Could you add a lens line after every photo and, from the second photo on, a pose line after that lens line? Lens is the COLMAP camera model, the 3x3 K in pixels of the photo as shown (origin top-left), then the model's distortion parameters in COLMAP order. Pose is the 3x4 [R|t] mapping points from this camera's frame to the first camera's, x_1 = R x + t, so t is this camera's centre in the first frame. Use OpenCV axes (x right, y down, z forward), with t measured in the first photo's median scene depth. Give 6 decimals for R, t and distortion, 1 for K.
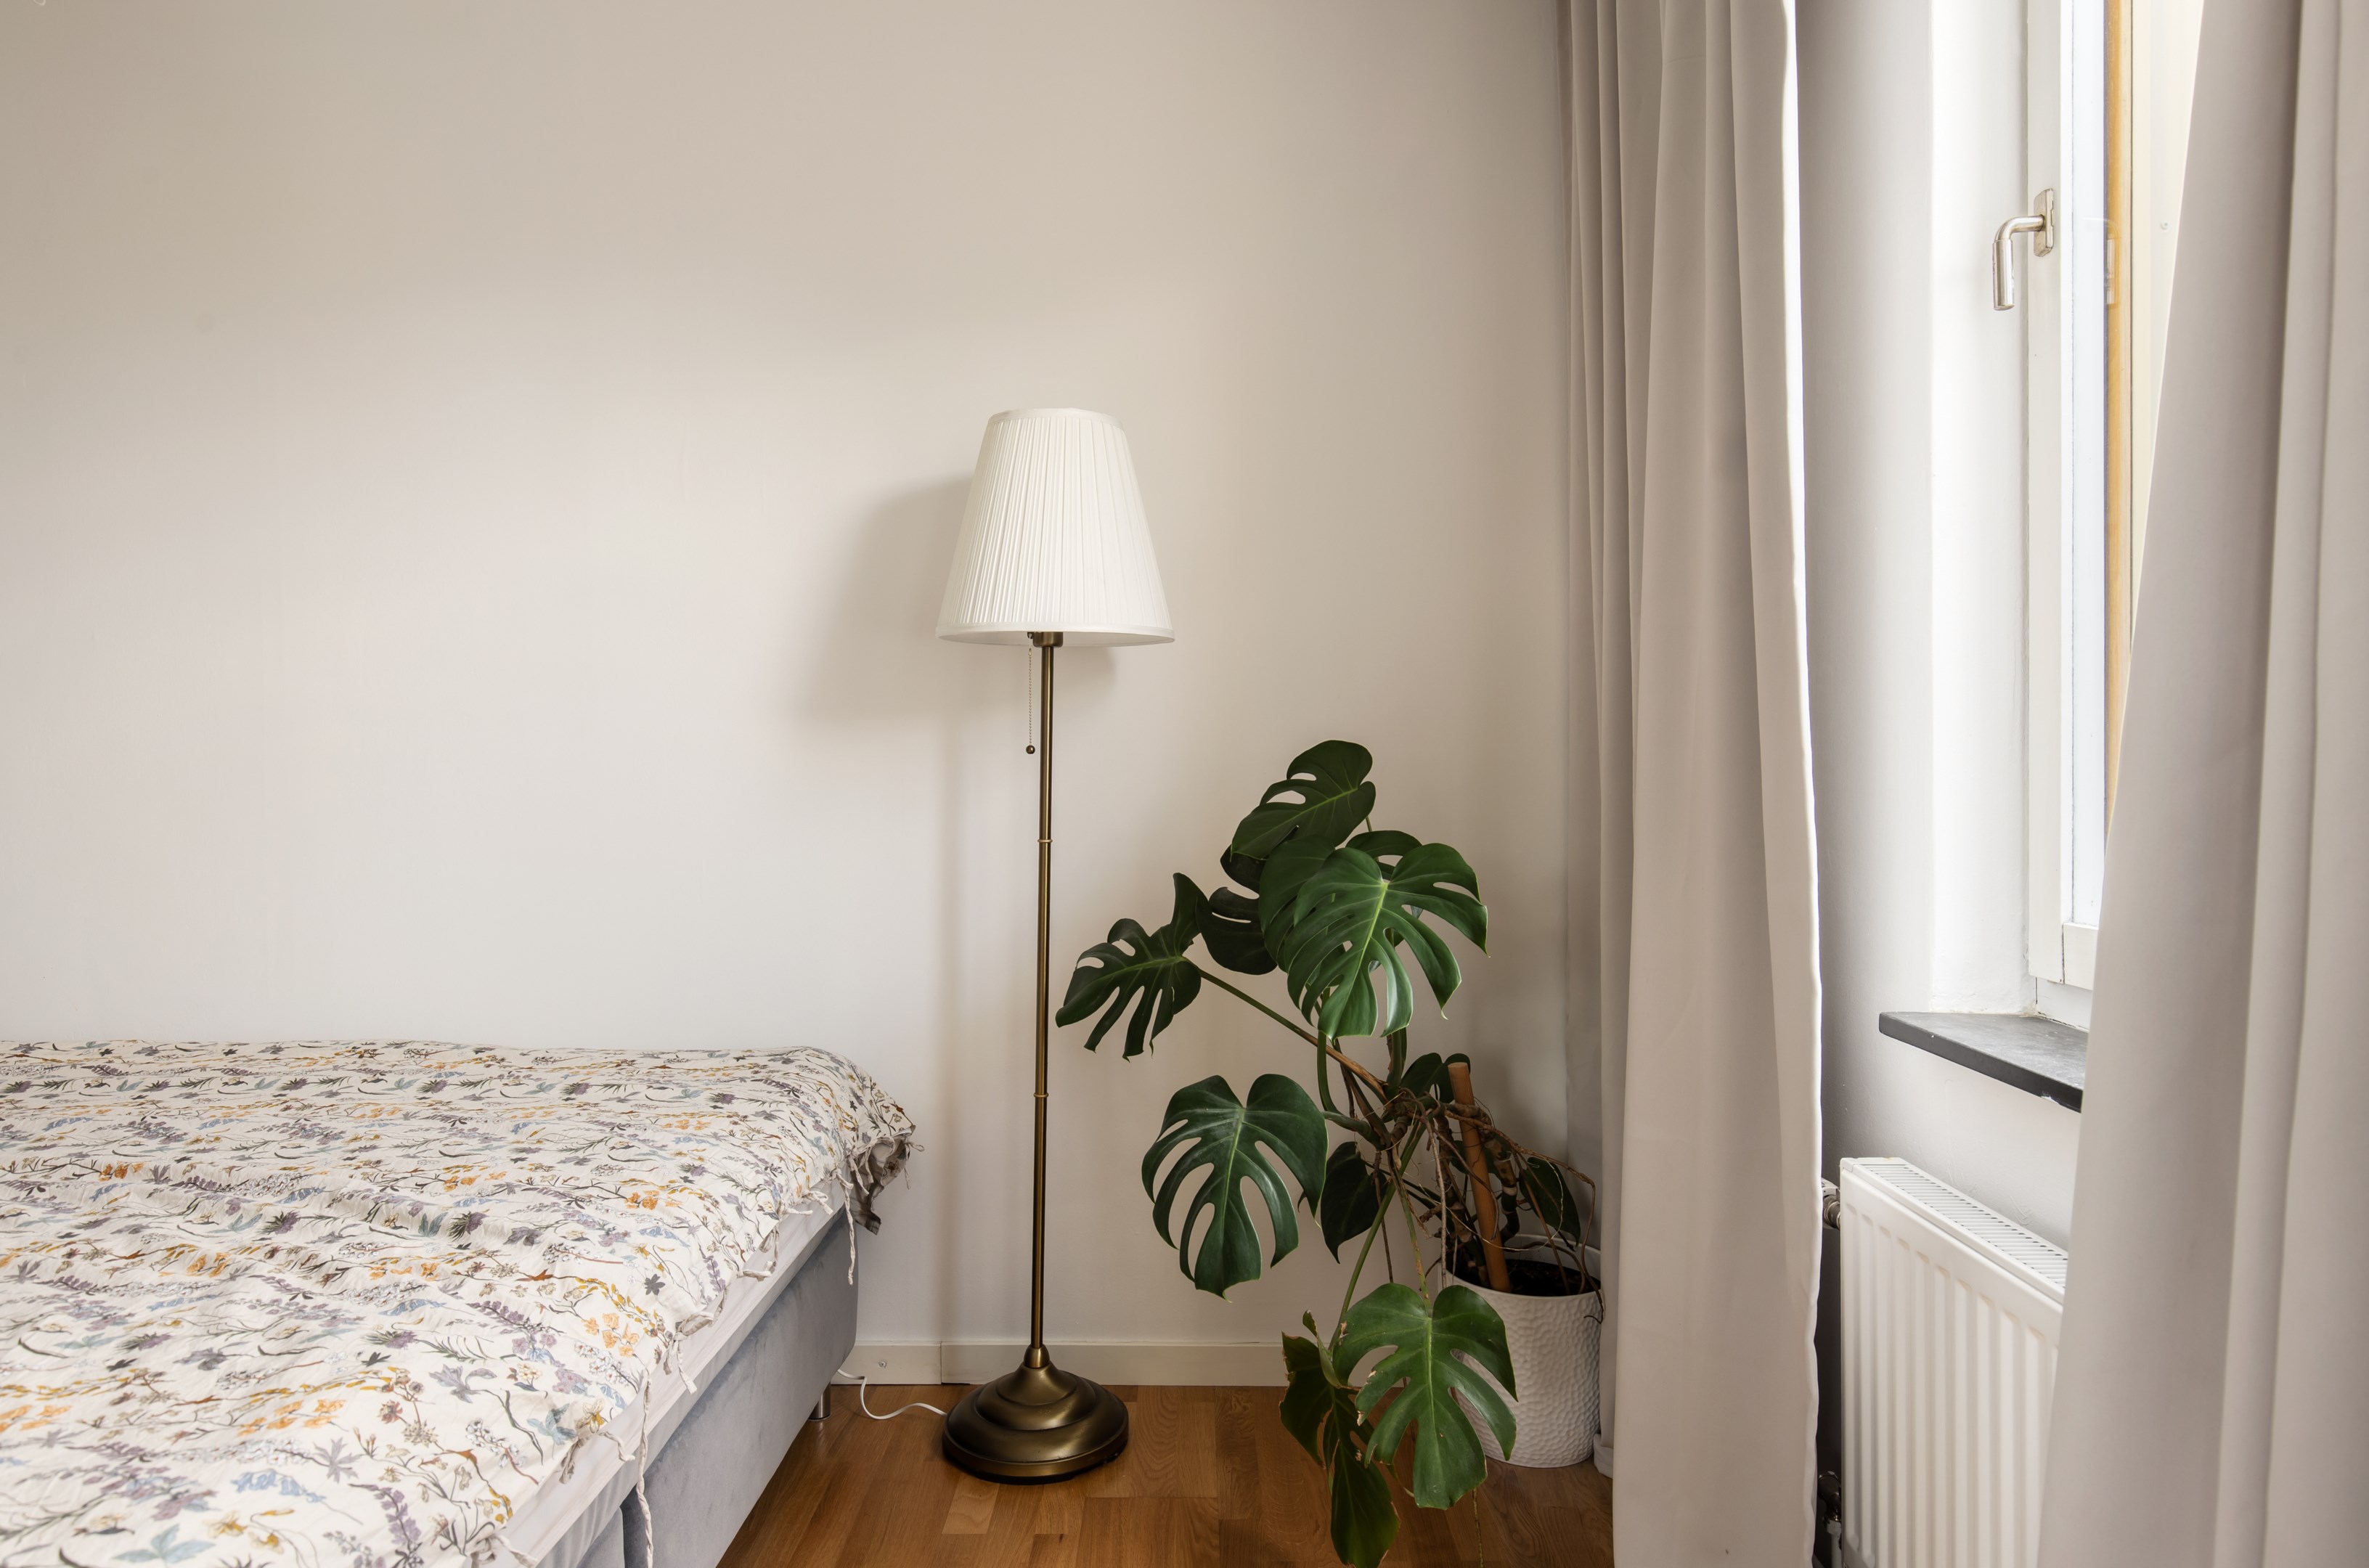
lens RADIAL K [[1442.8, 0, 1184.1], [0, 1442.8, 776.3], [0, 0, 1]] dist [0.001015, 0.000622]
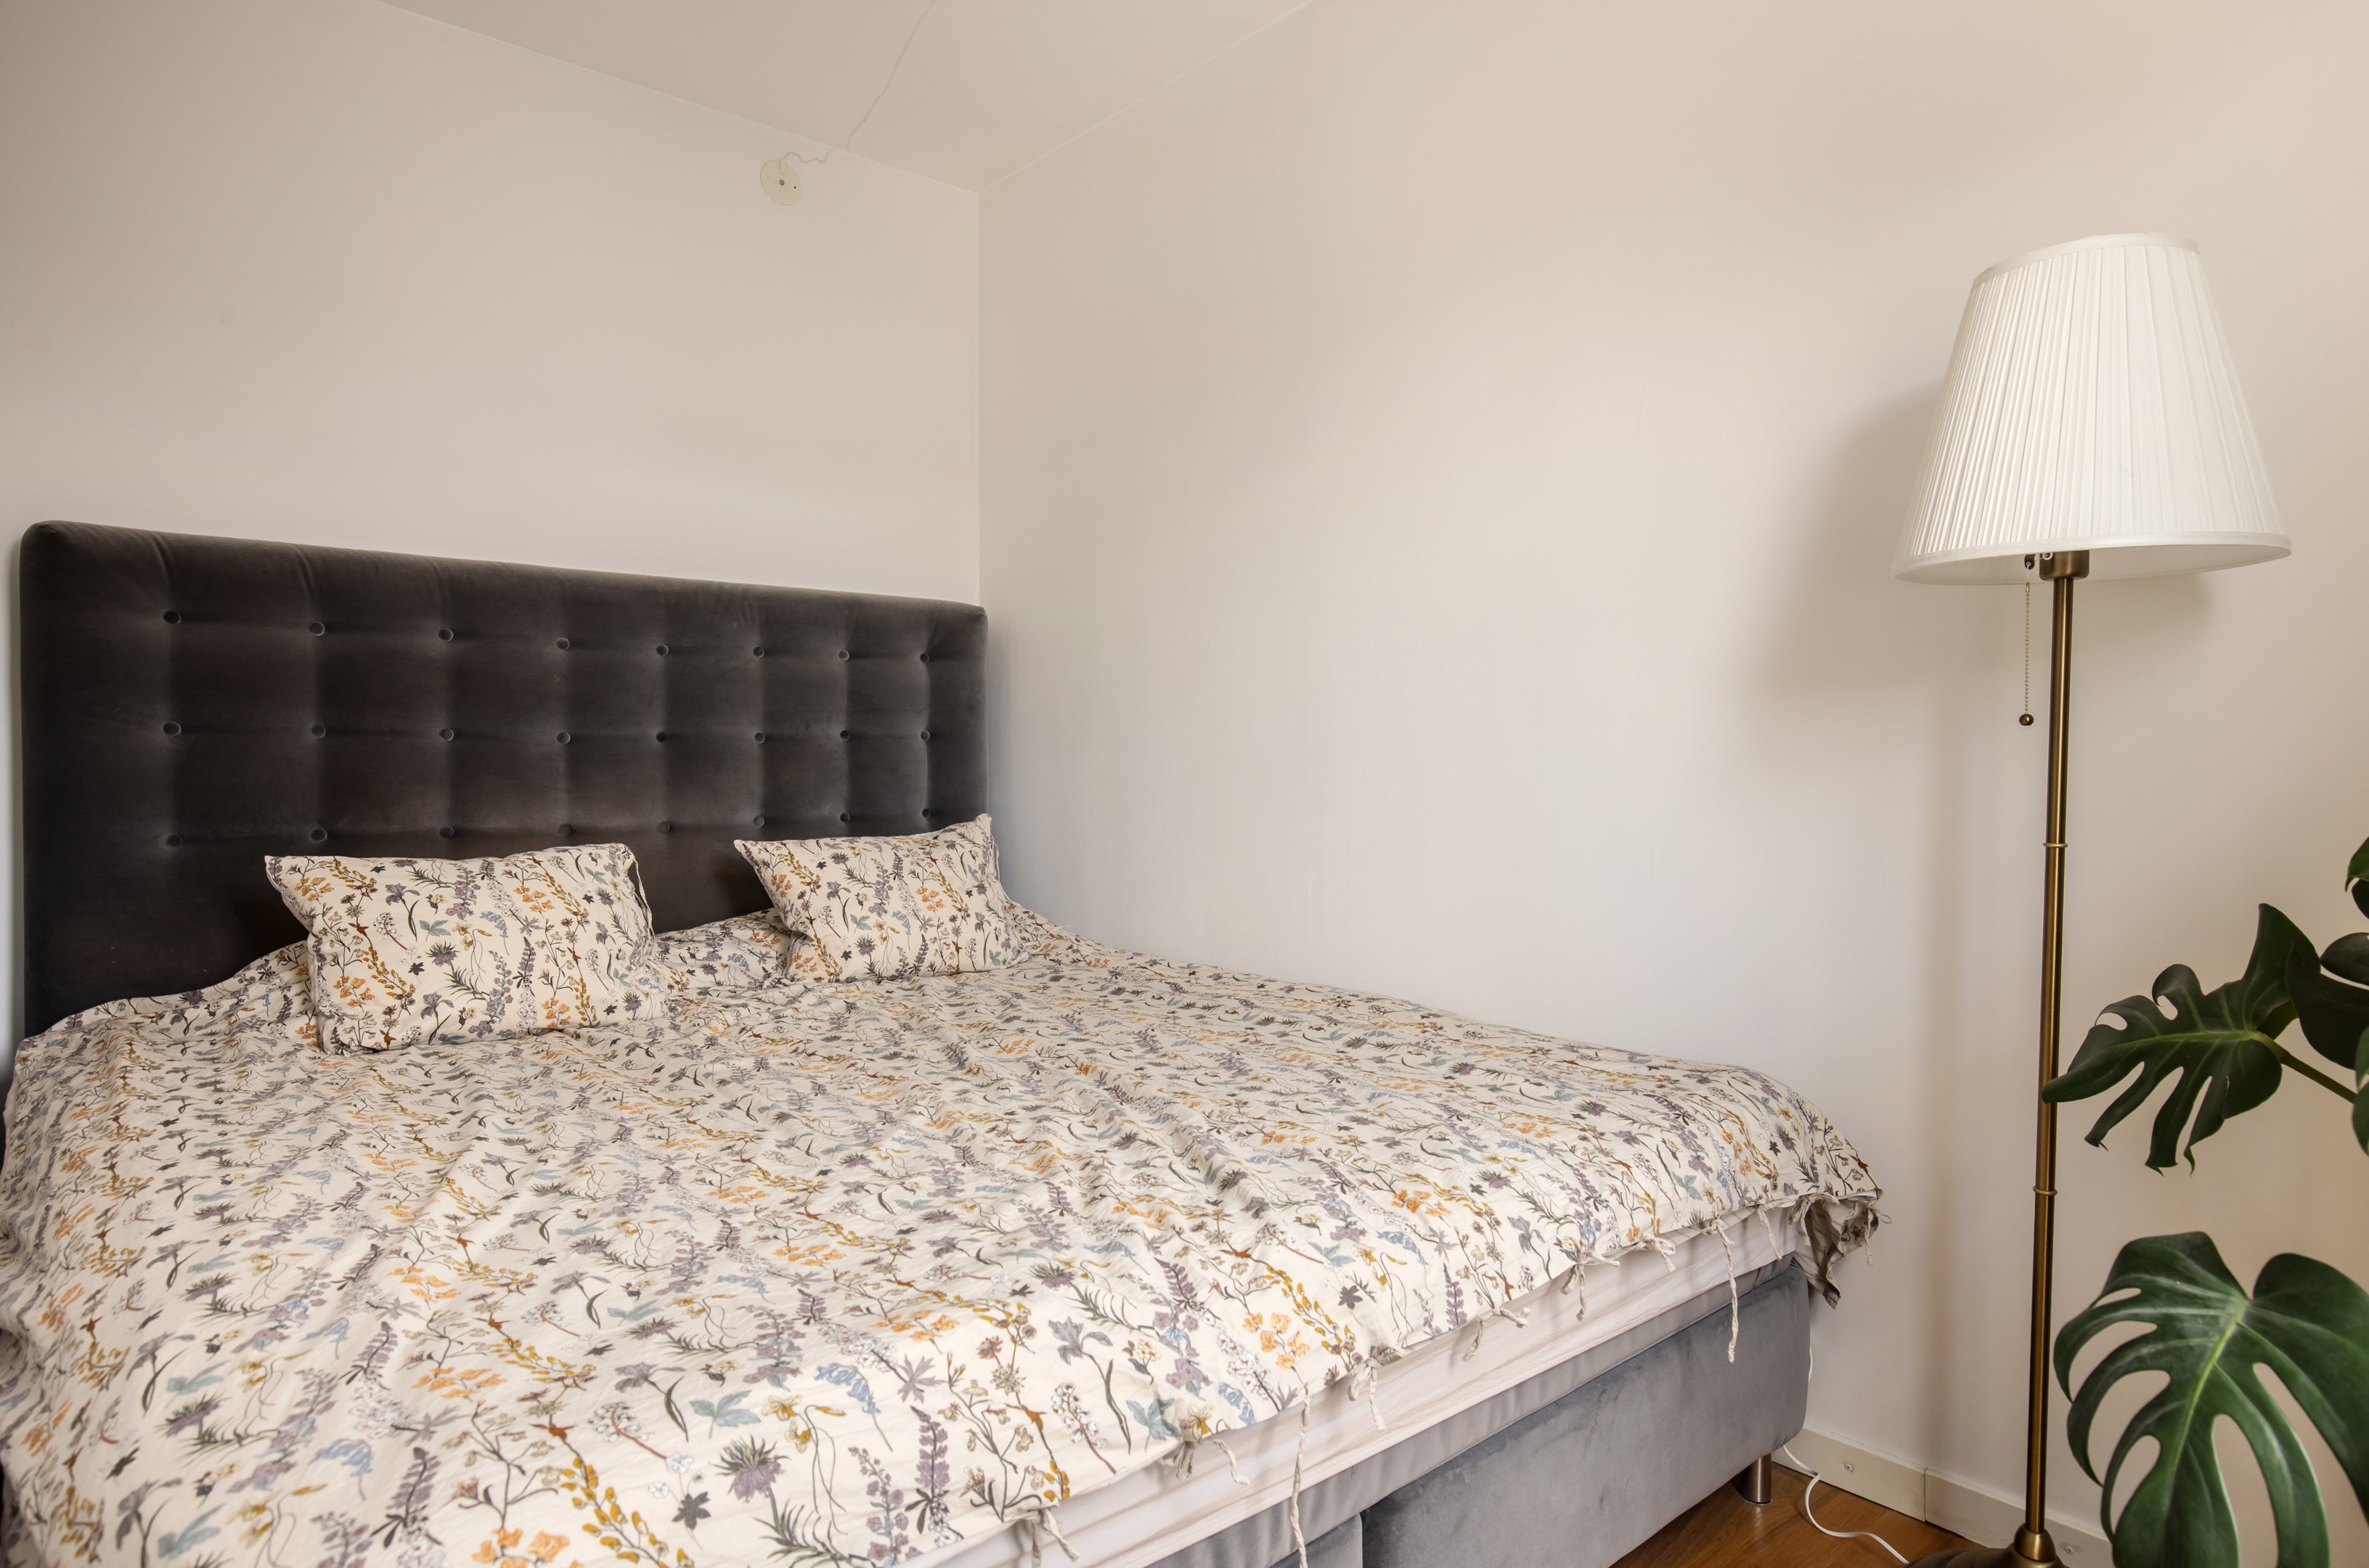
lens RADIAL K [[1343.9, 0, 1184.5], [0, 1343.9, 784.0], [0, 0, 1]] dist [0.008739, 0.001503]
pose [[0.667717, 0.019219, -0.744167, 0.168766], [-0.013992, 0.999814, 0.013267, 0.015749], [0.744284, 0.001554, 0.667861, 0.311353]]
